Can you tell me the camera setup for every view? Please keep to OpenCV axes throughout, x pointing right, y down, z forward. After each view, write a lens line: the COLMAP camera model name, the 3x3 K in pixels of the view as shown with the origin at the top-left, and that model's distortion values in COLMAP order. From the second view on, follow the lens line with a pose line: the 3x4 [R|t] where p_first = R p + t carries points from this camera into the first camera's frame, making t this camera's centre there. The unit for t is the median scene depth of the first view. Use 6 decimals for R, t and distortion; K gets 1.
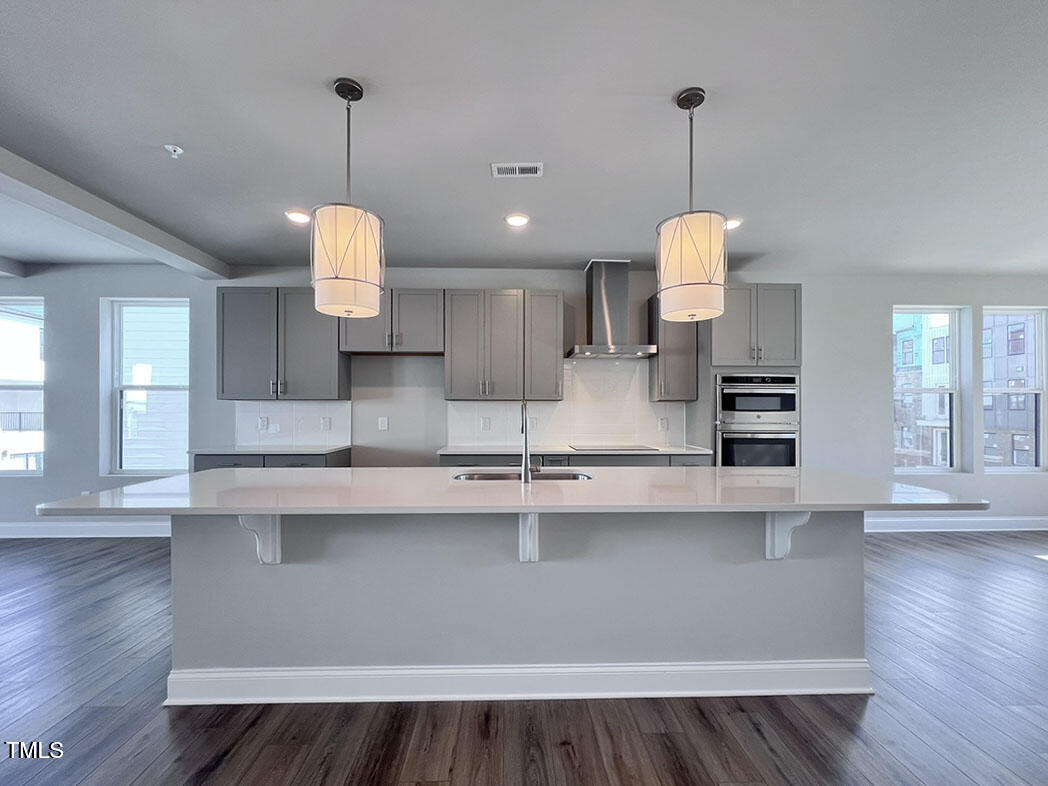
lens RADIAL K [[443.2, 0, 522.6], [0, 443.2, 409.0], [0, 0, 1]] dist [-0.003617, -0.000265]
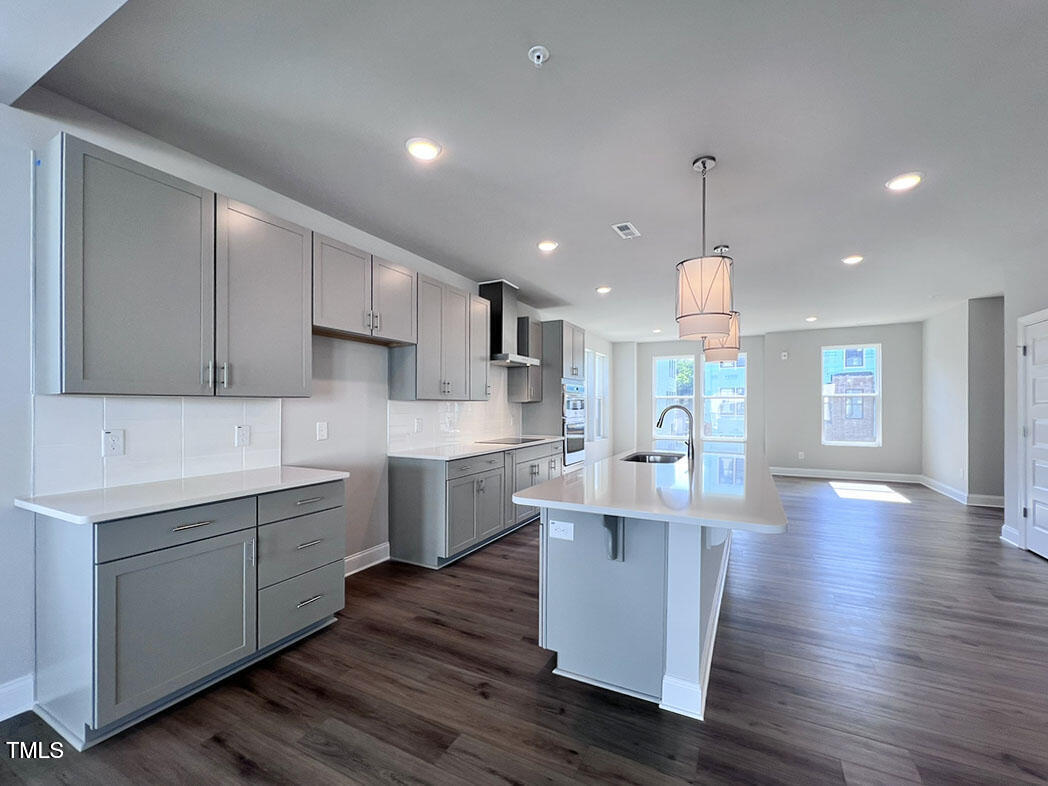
lens RADIAL K [[443.2, 0, 522.6], [0, 443.2, 409.0], [0, 0, 1]] dist [-0.003617, -0.000265]
pose [[0.490160, -0.007299, 0.871602, -0.864596], [-0.003578, 0.999940, 0.010386, -0.011627], [-0.871625, -0.008210, 0.490105, 0.404637]]
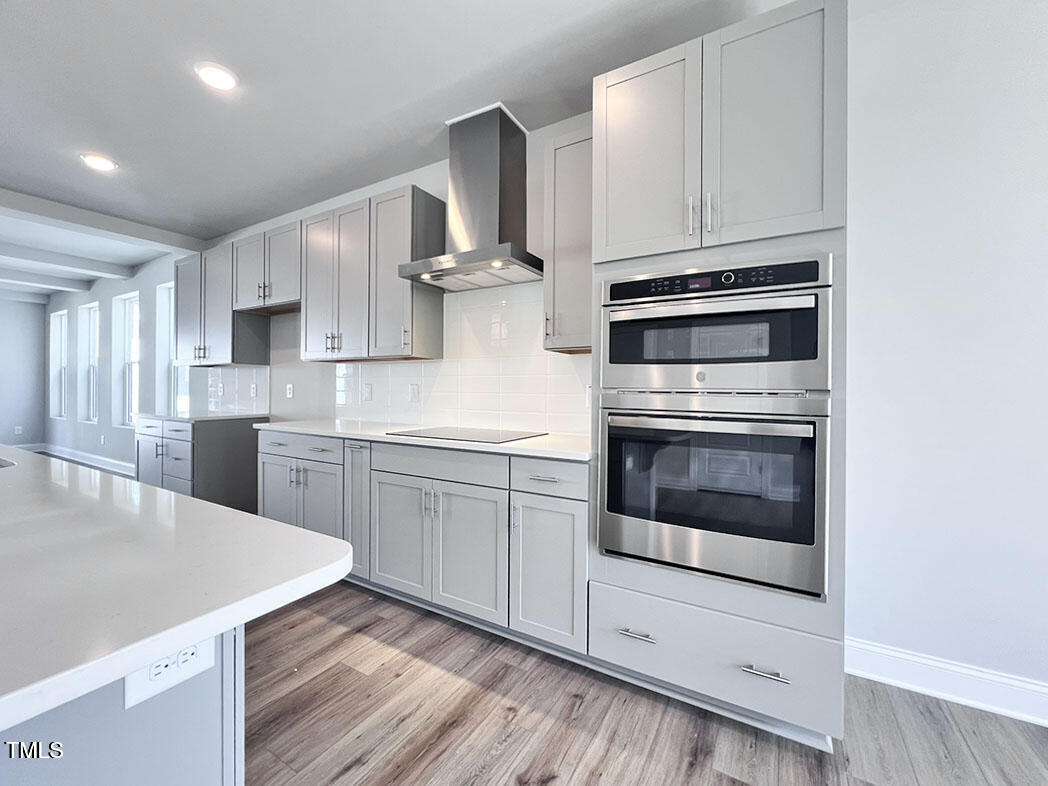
lens RADIAL K [[433.2, 0, 527.4], [0, 433.2, 387.4], [0, 0, 1]] dist [-0.002468, -0.000407]
pose [[0.844587, 0.002917, -0.535410, 0.598323], [-0.001176, 0.999993, 0.003593, 0.025627], [0.535417, -0.002405, 0.844584, 0.585483]]
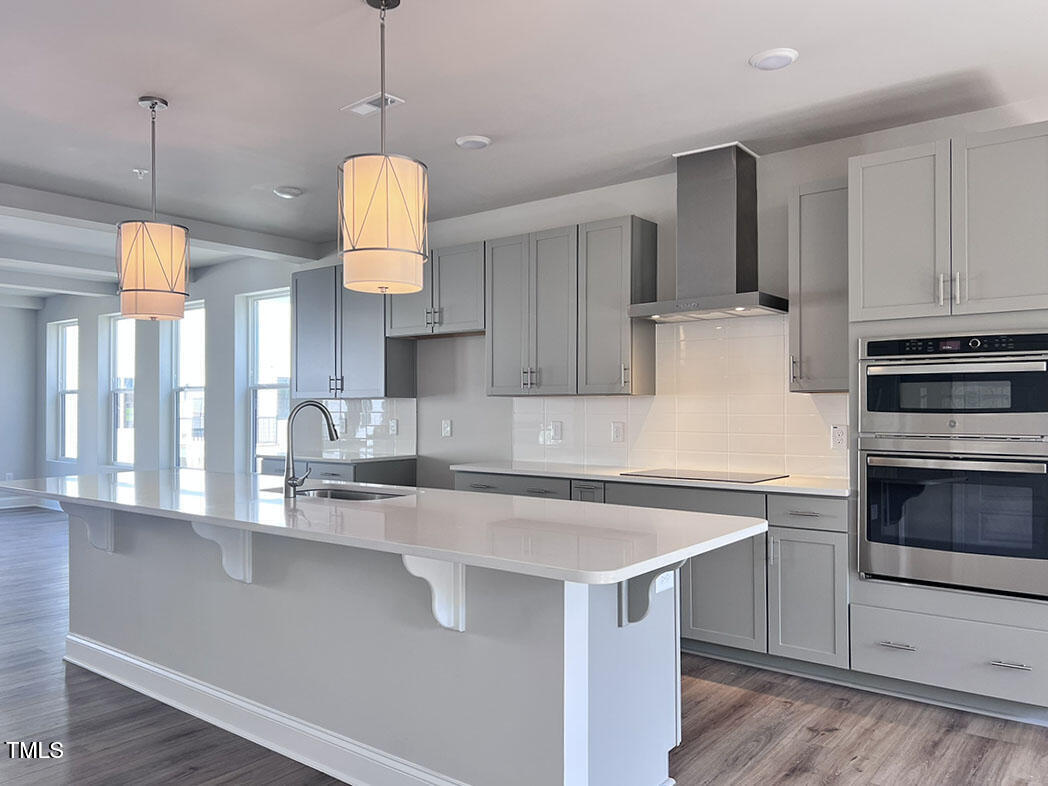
lens RADIAL K [[798.5, 0, 521.5], [0, 798.5, 399.9], [0, 0, 1]] dist [0.052992, -0.053908]
pose [[0.764652, -0.009394, -0.644375, 0.722823], [0.005741, 0.999953, -0.007765, -0.003768], [0.644418, 0.002238, 0.764670, 0.053482]]
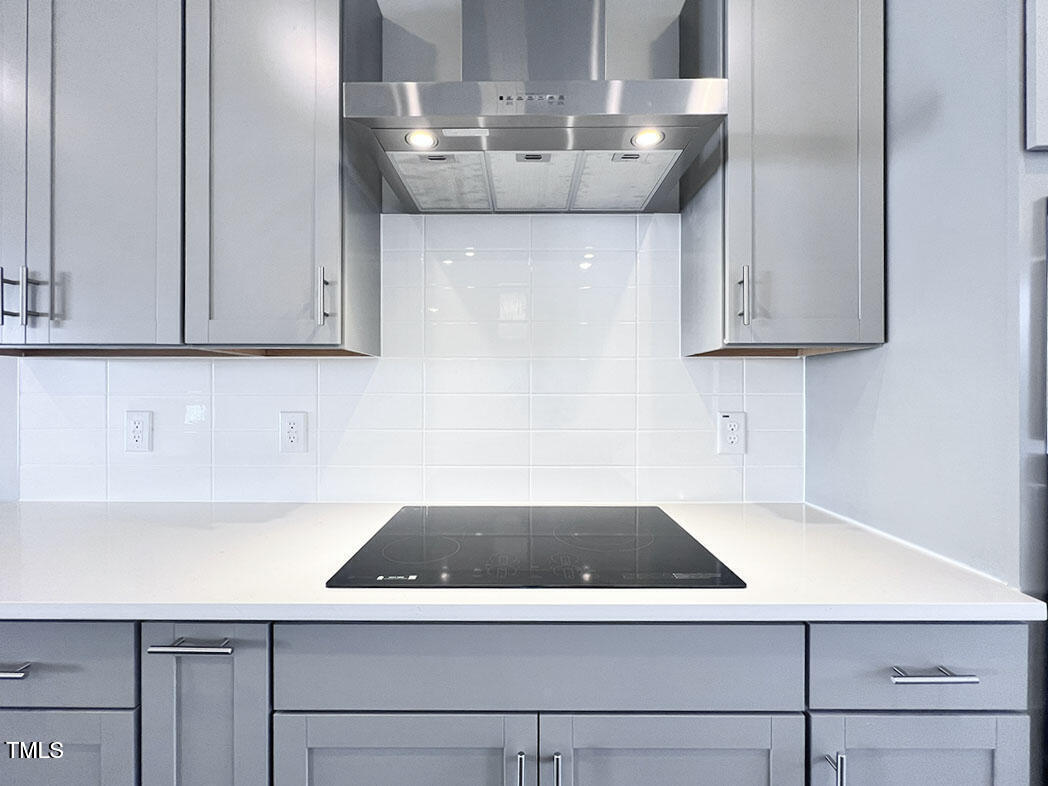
lens RADIAL K [[421.5, 0, 524.0], [0, 421.5, 393.0], [0, 0, 1]] dist [-0.000918, -0.000113]
pose [[0.999260, -0.002544, -0.038392, 0.212320], [0.003003, 0.999925, 0.011907, 0.005161], [0.038359, -0.012014, 0.999192, 0.801453]]
